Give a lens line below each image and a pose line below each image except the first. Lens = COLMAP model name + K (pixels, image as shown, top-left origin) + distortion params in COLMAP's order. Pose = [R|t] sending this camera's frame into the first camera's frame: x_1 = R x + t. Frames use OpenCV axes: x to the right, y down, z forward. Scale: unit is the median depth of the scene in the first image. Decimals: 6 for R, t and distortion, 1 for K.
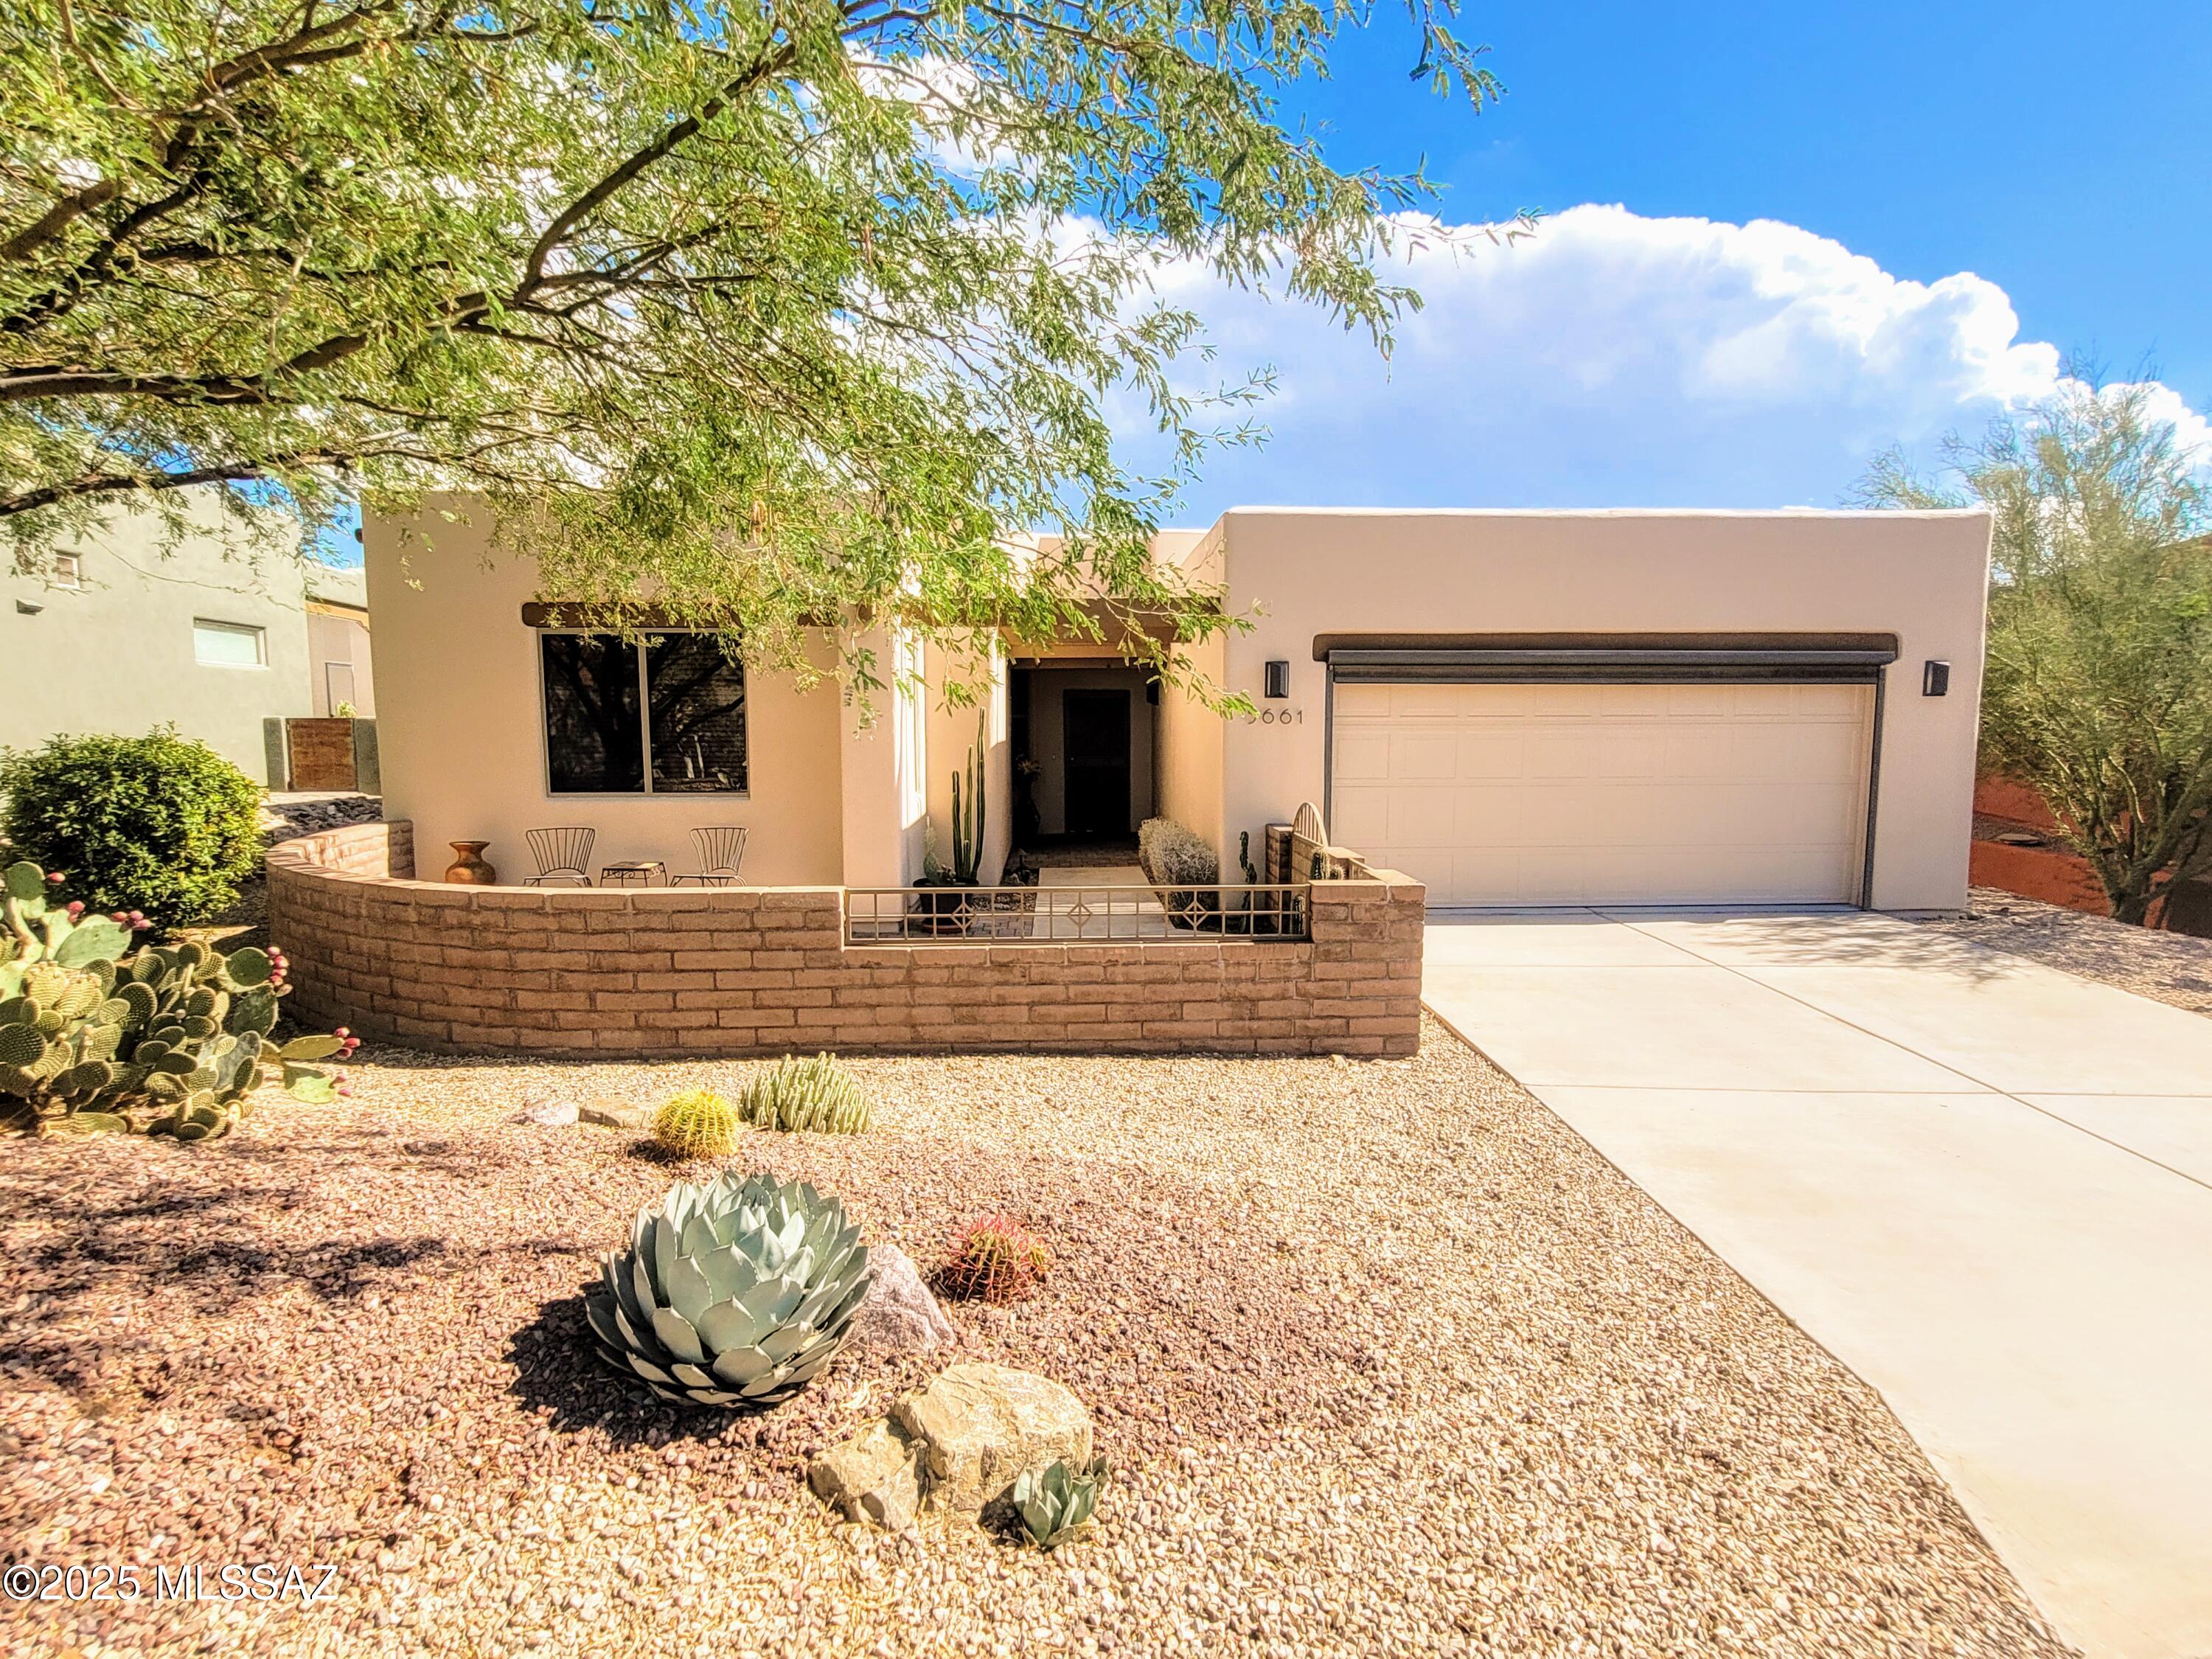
lens RADIAL K [[866.0, 0, 1111.4], [0, 866.0, 823.9], [0, 0, 1]] dist [-0.001630, -0.000088]
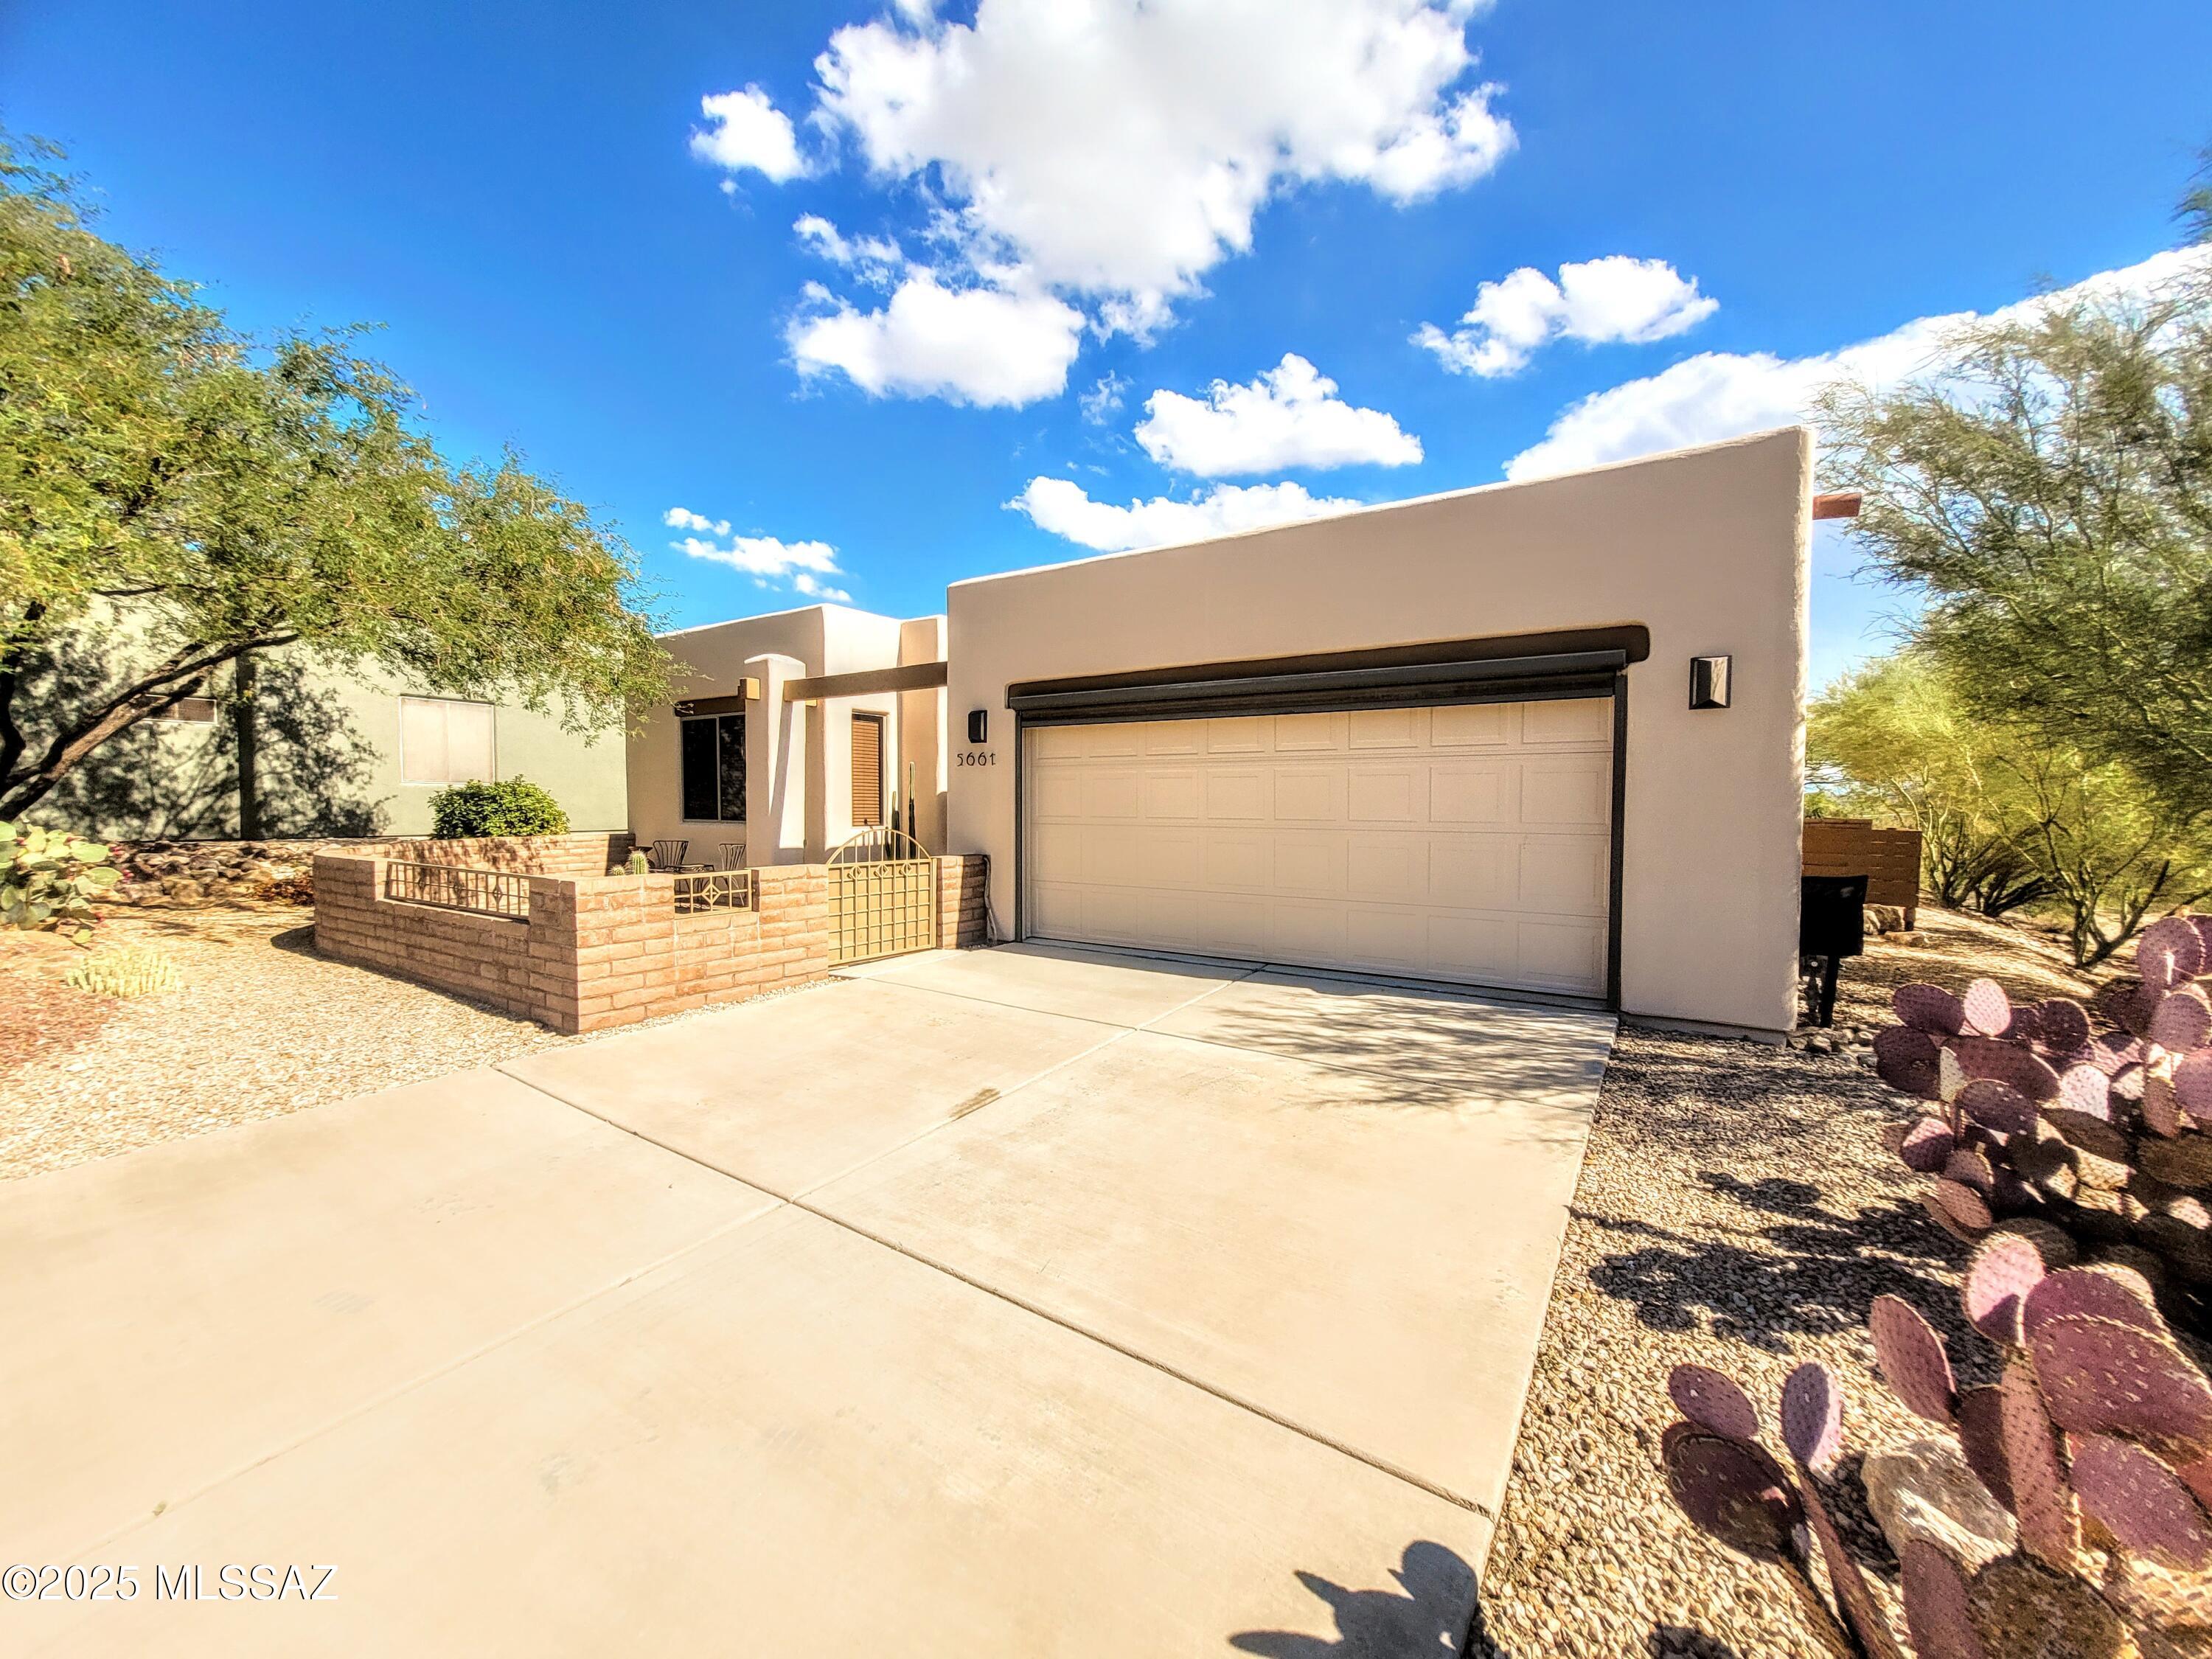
lens RADIAL K [[887.8, 0, 1146.1], [0, 887.8, 847.6], [0, 0, 1]] dist [0.000663, 0.000060]
pose [[0.819623, 0.030760, -0.572076, 0.978707], [-0.073207, 0.995995, -0.051331, 0.032390], [0.568206, 0.083953, 0.818593, 0.173864]]
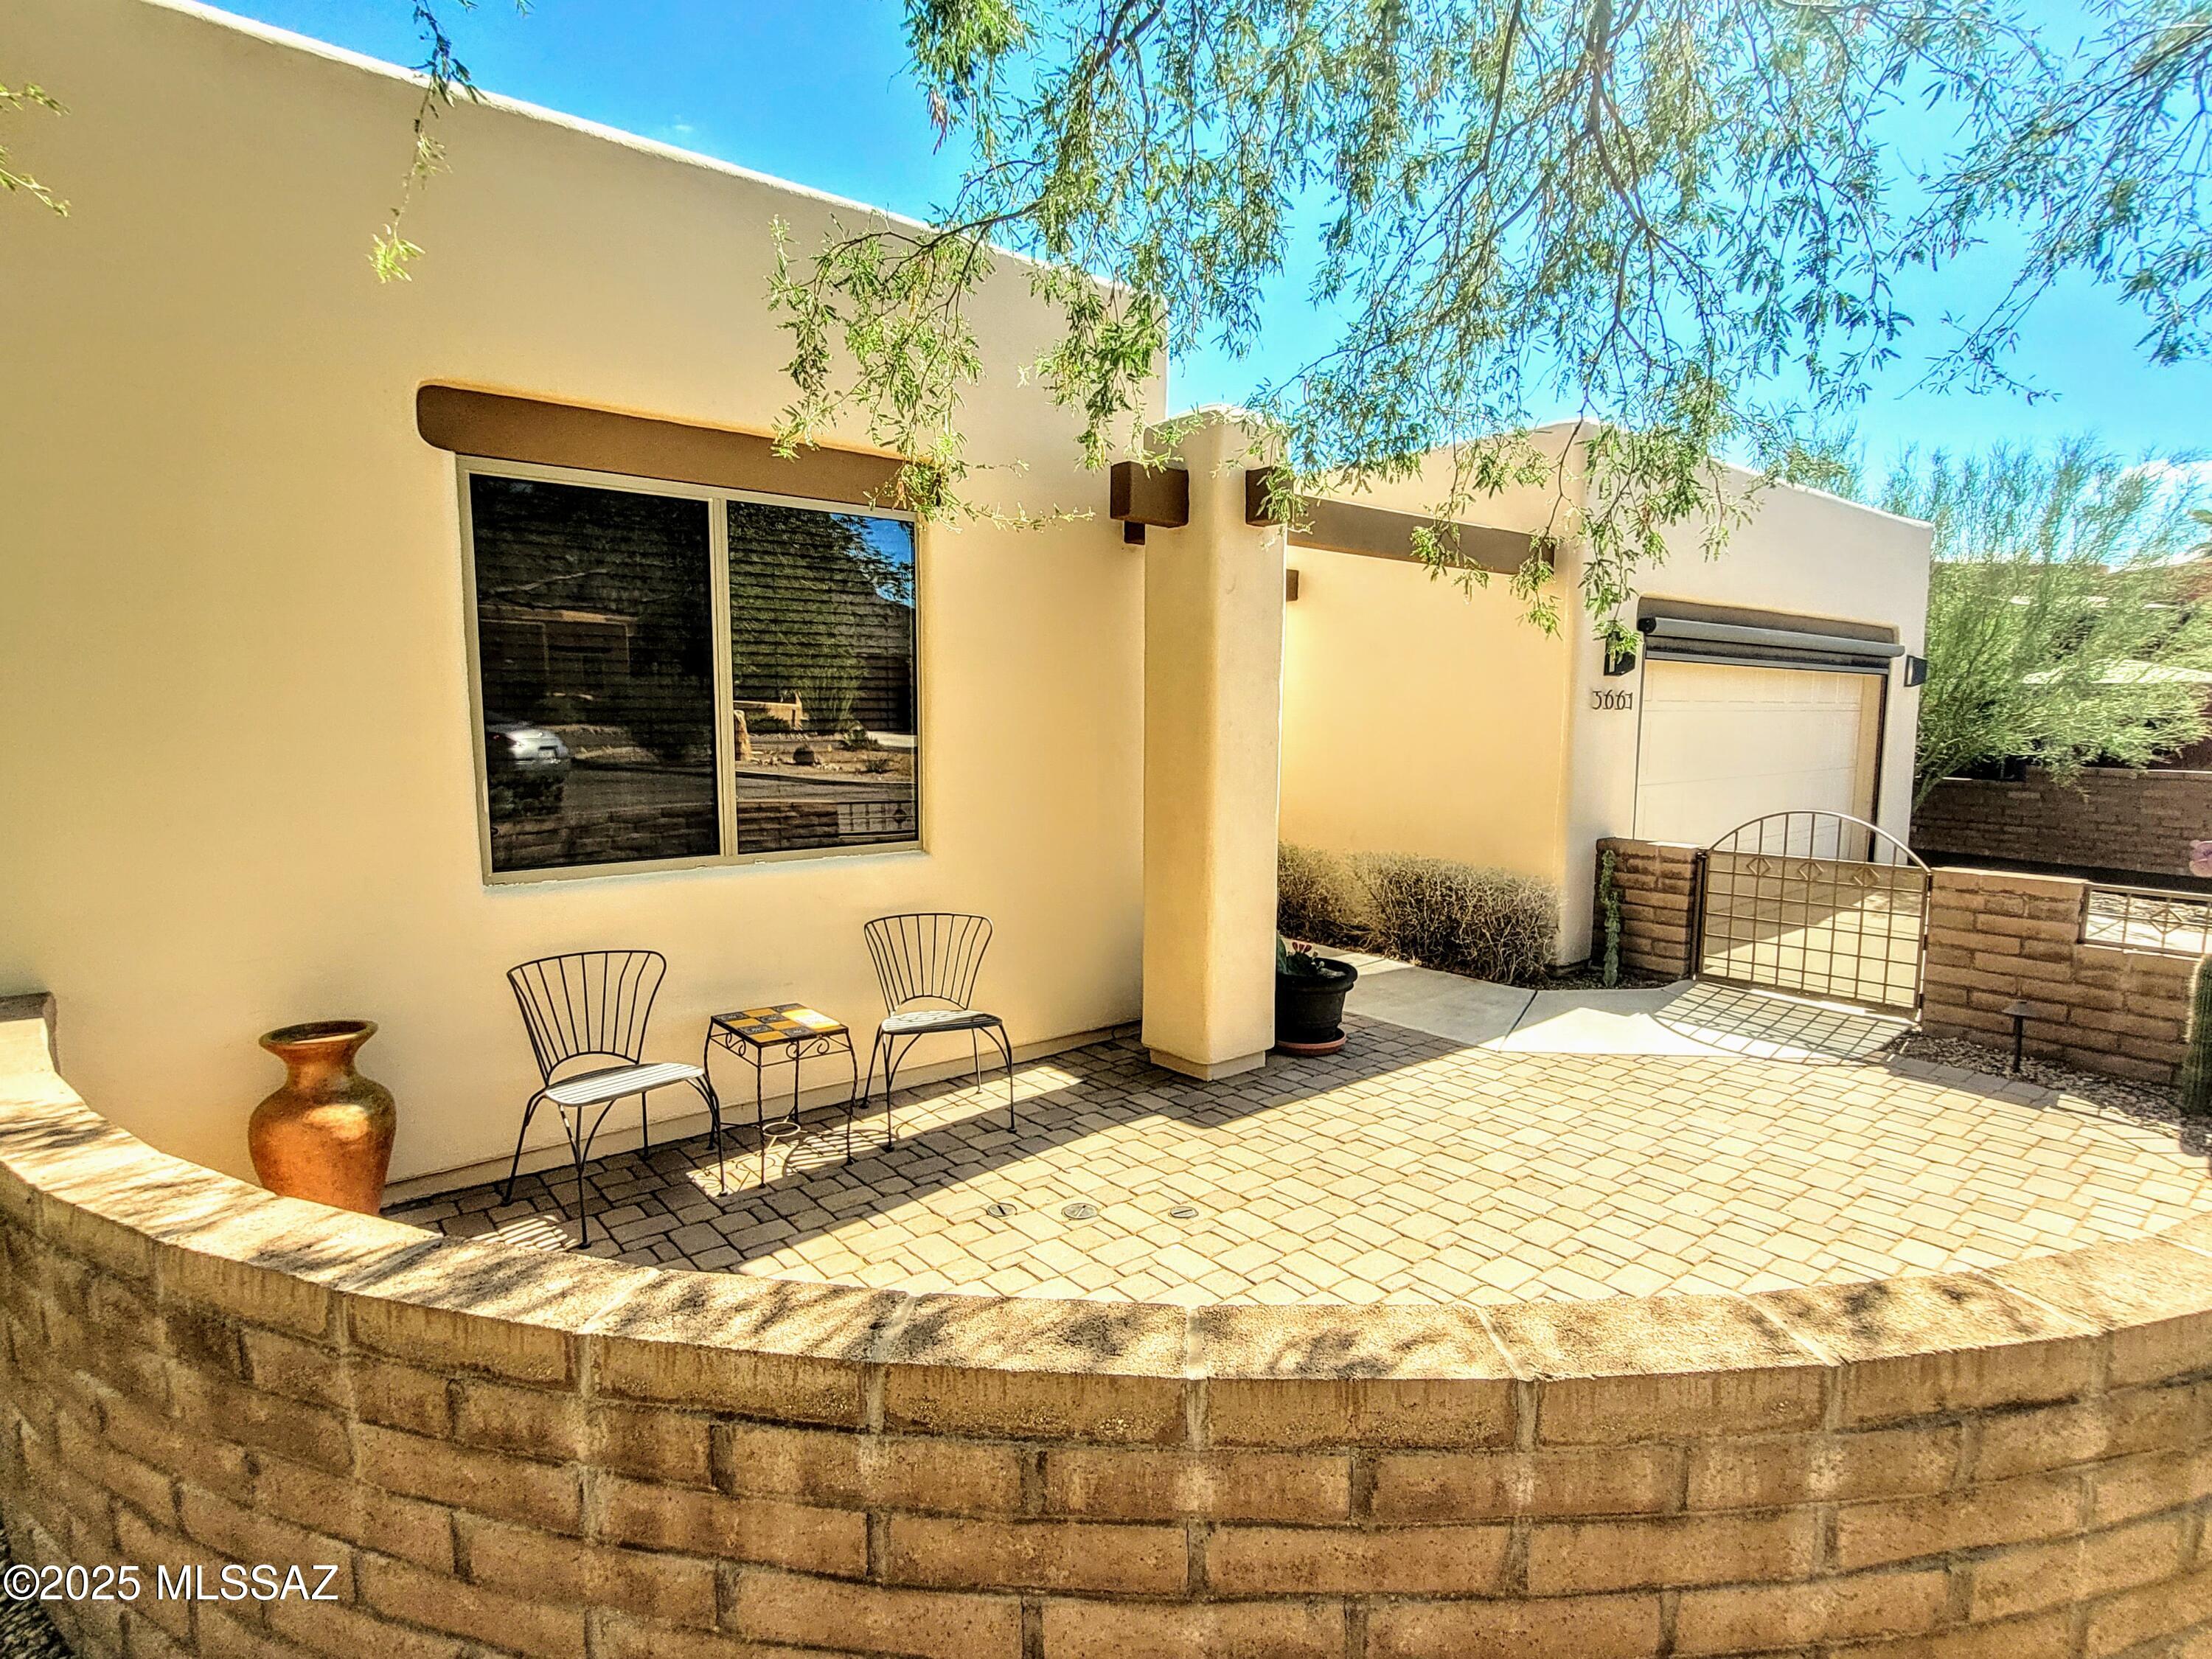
lens RADIAL K [[1148.9, 0, 1065.3], [0, 1148.9, 832.6], [0, 0, 1]] dist [0.038984, 0.000029]
pose [[0.801425, -0.059299, 0.595149, -0.788885], [0.061578, 0.997966, 0.016515, -0.050079], [-0.594917, 0.023413, 0.803446, 0.429662]]
